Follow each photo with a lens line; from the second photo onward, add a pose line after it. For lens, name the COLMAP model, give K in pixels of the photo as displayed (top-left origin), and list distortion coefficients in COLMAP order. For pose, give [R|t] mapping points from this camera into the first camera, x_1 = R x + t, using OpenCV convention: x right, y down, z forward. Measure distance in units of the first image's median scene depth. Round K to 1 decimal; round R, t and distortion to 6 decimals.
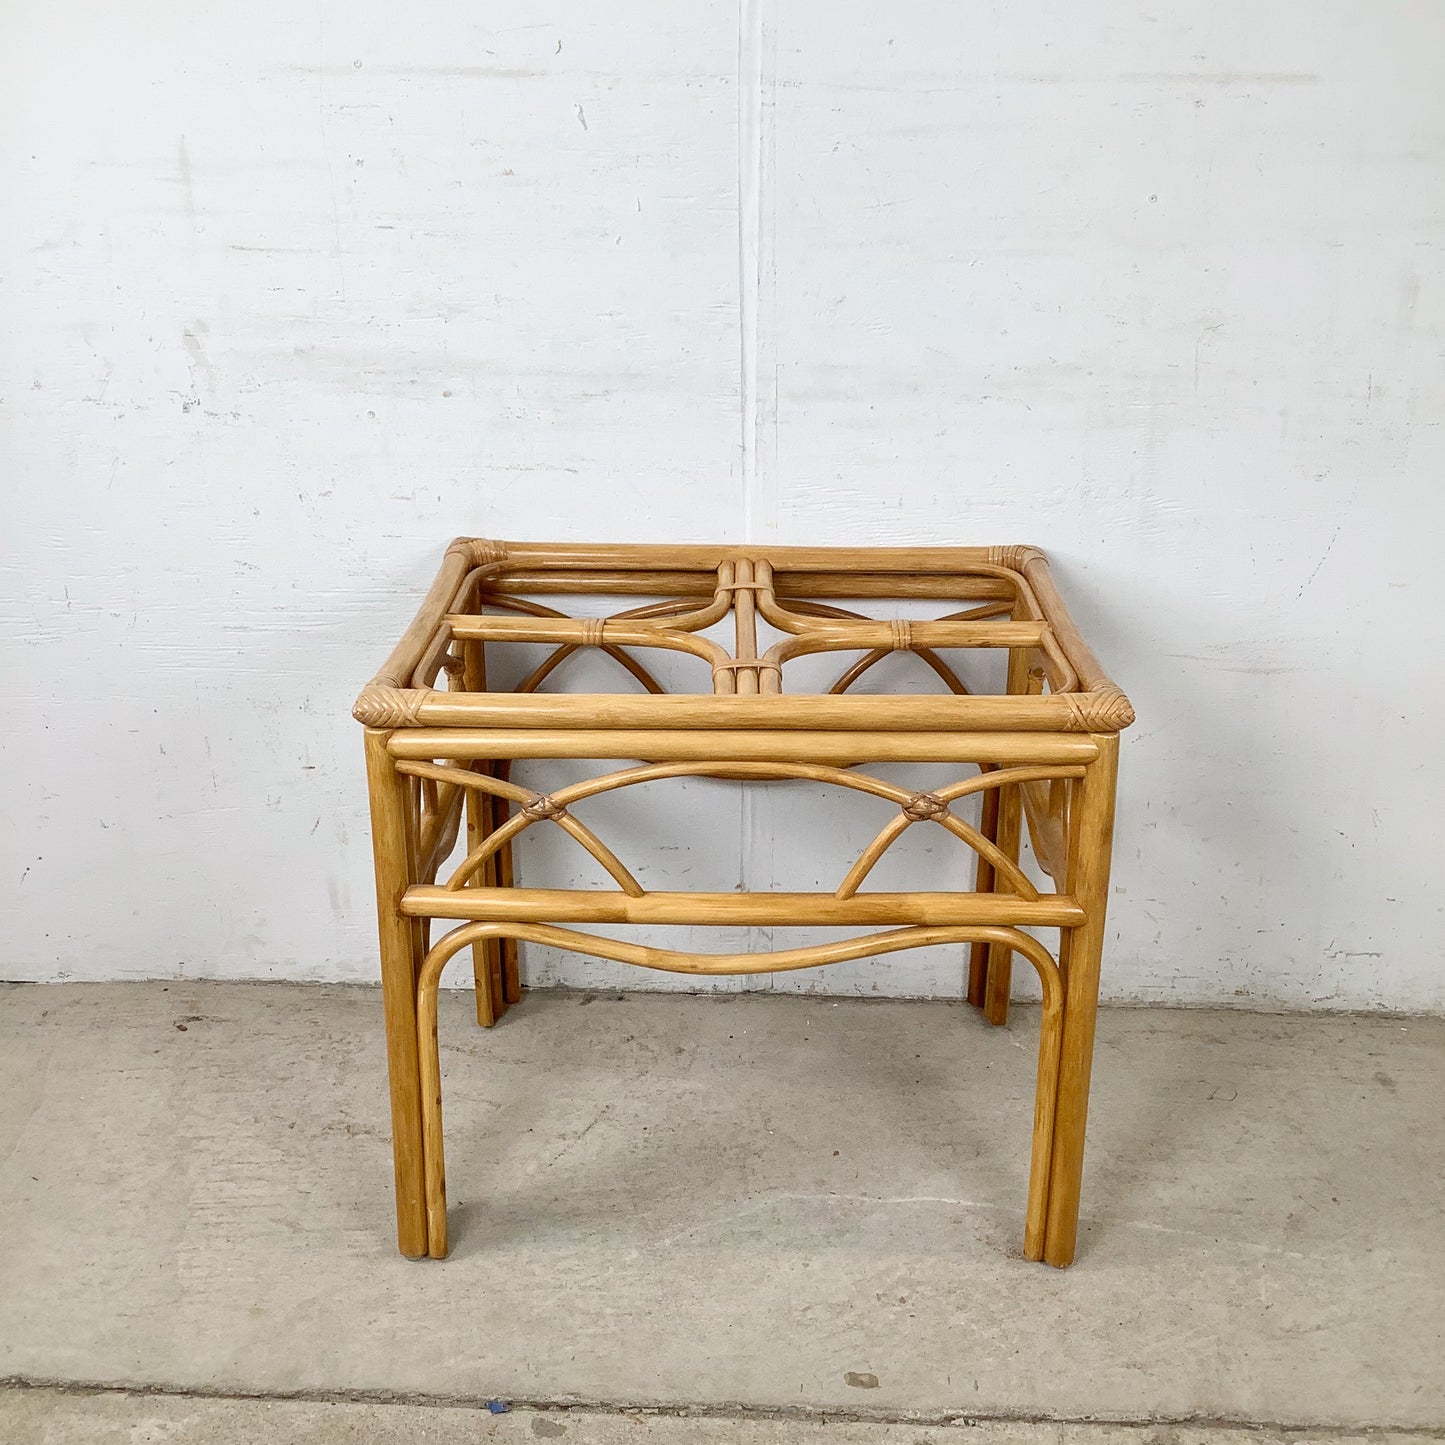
lens RADIAL K [[1759.4, 0, 705.5], [0, 1759.4, 707.4], [0, 0, 1]] dist [0.054124, 0.000000]
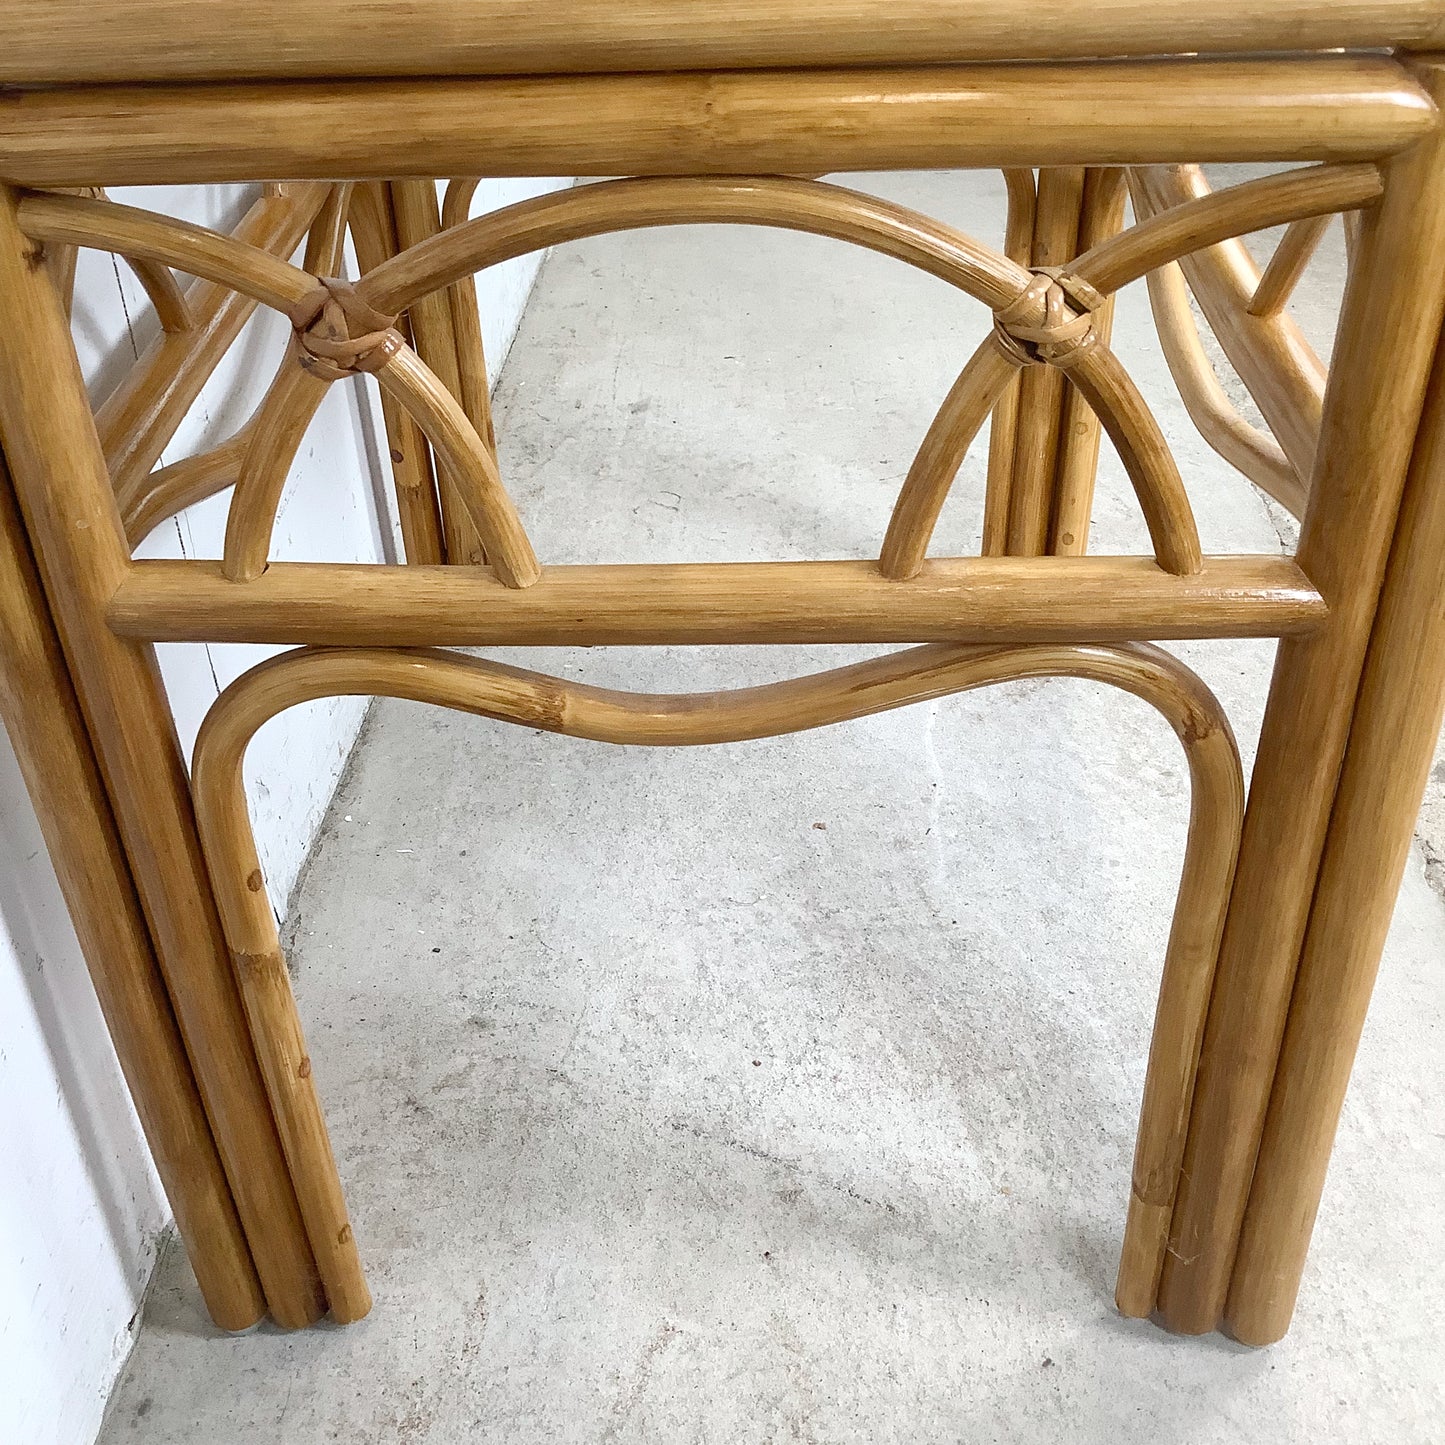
lens RADIAL K [[1759.4, 0, 719.1], [0, 1759.4, 703.8], [0, 0, 1]] dist [0.054124, 0.000000]
pose [[-0.000682, -0.560985, 0.827826, -0.409394], [0.390144, 0.762075, 0.516750, -0.101565], [-0.920754, 0.323323, 0.218345, 0.926001]]
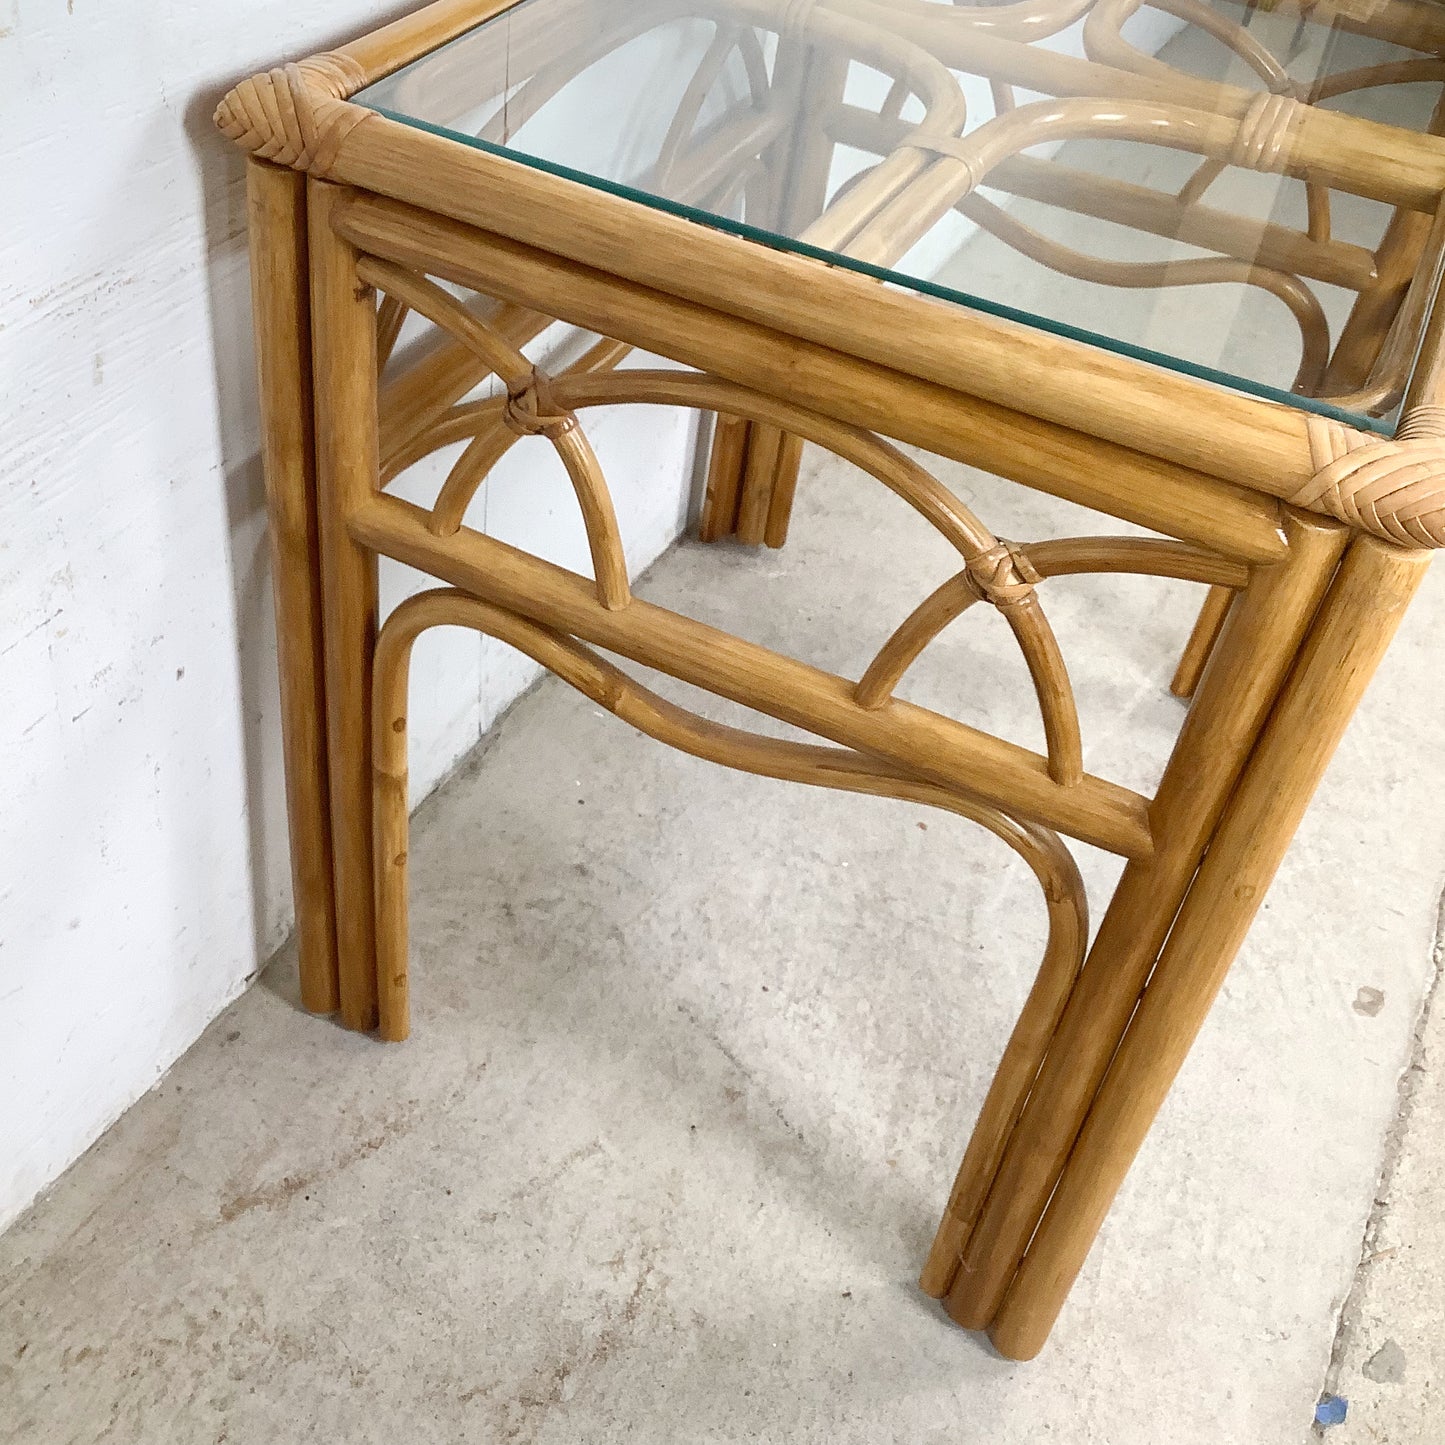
lens RADIAL K [[1759.4, 0, 721.1], [0, 1759.4, 716.1], [0, 0, 1]] dist [0.054124, 0.000000]
pose [[0.392925, -0.561558, 0.728191, -0.457578], [0.210079, 0.825758, 0.523442, -0.170282], [-0.895252, -0.052696, 0.442433, 0.798046]]
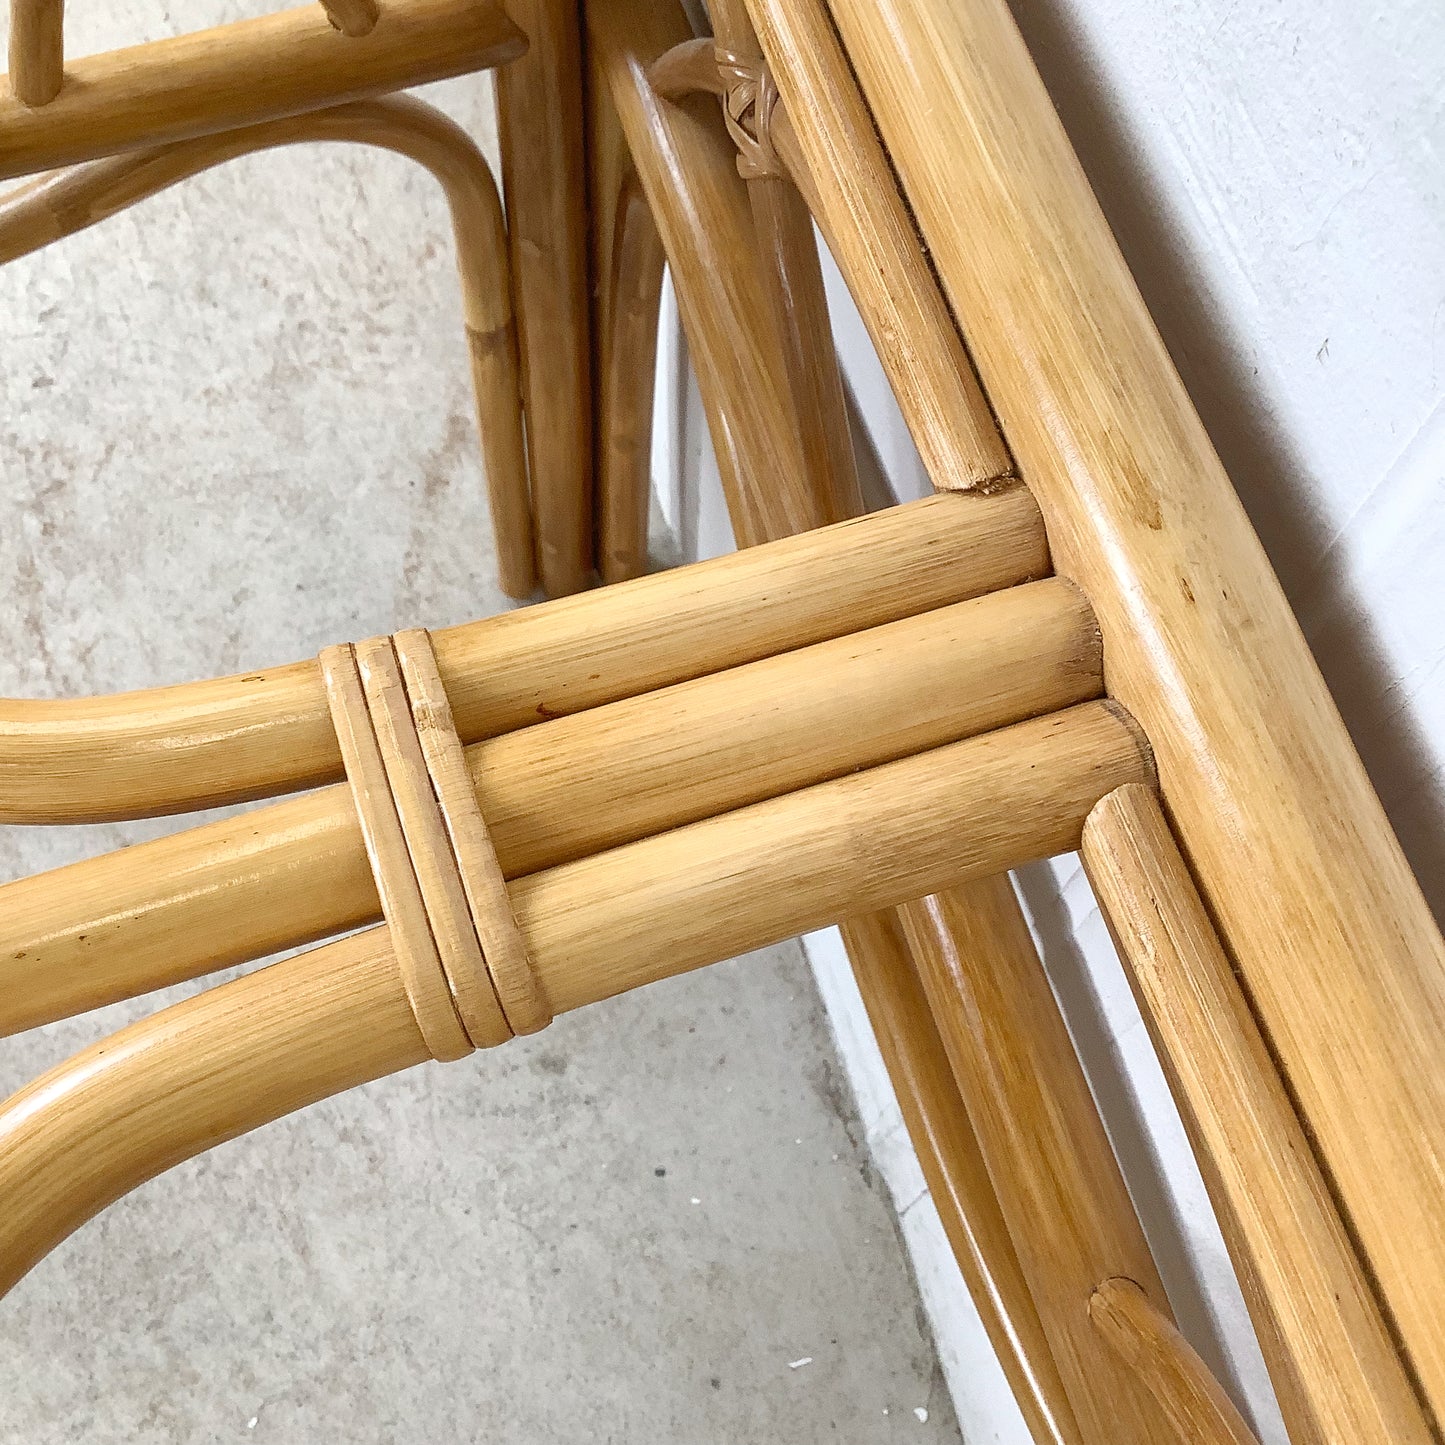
lens RADIAL K [[1759.4, 0, 730.7], [0, 1759.4, 724.5], [0, 0, 1]] dist [0.054124, 0.000000]
pose [[0.327525, 0.885179, -0.330431, 0.068426], [-0.384363, 0.444300, 0.809236, -0.189636], [0.863129, -0.138040, 0.485750, 0.979300]]
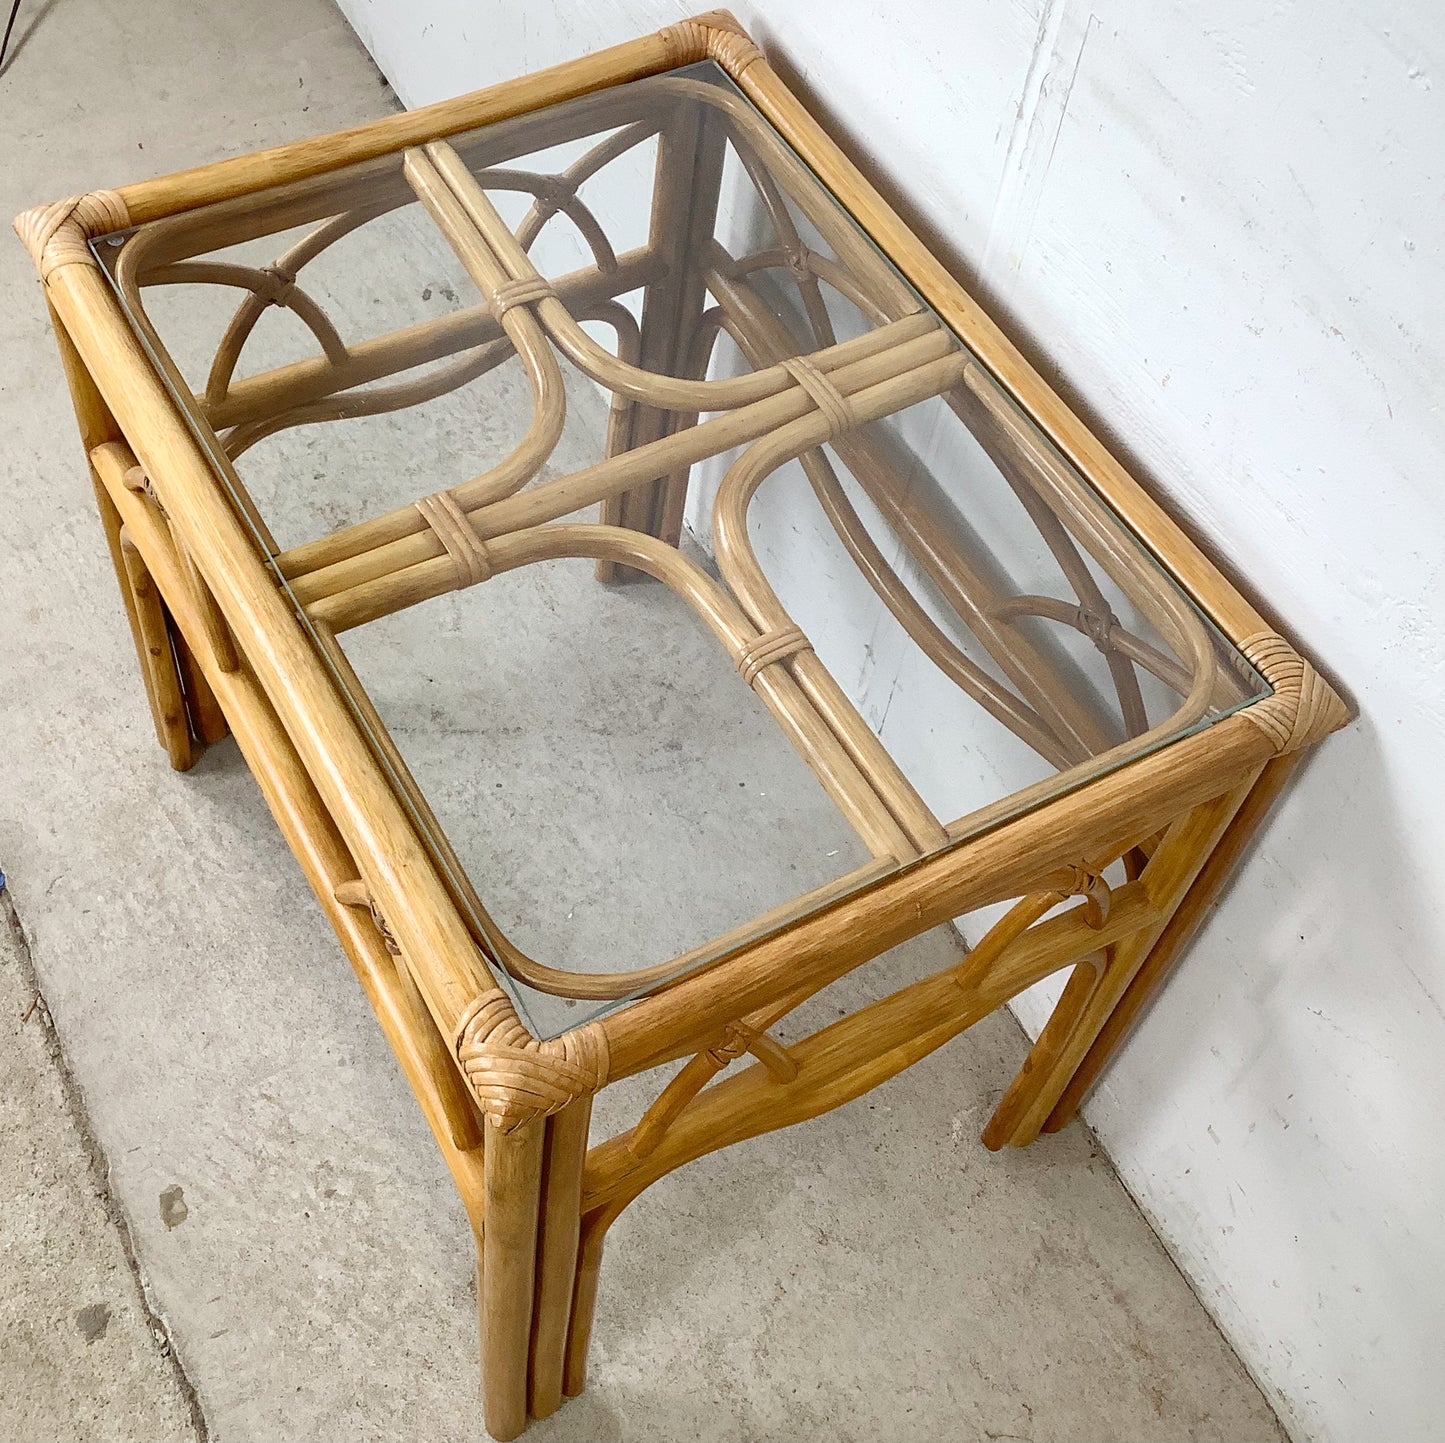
lens RADIAL K [[1926.4, 0, 645.2], [0, 1926.4, 625.1], [0, 0, 1]] dist [0.052876, 0.000000]
pose [[0.503782, 0.713505, -0.486943, 0.386633], [-0.376942, 0.688779, 0.619273, -0.386894], [0.777251, -0.128430, 0.615944, 0.567826]]
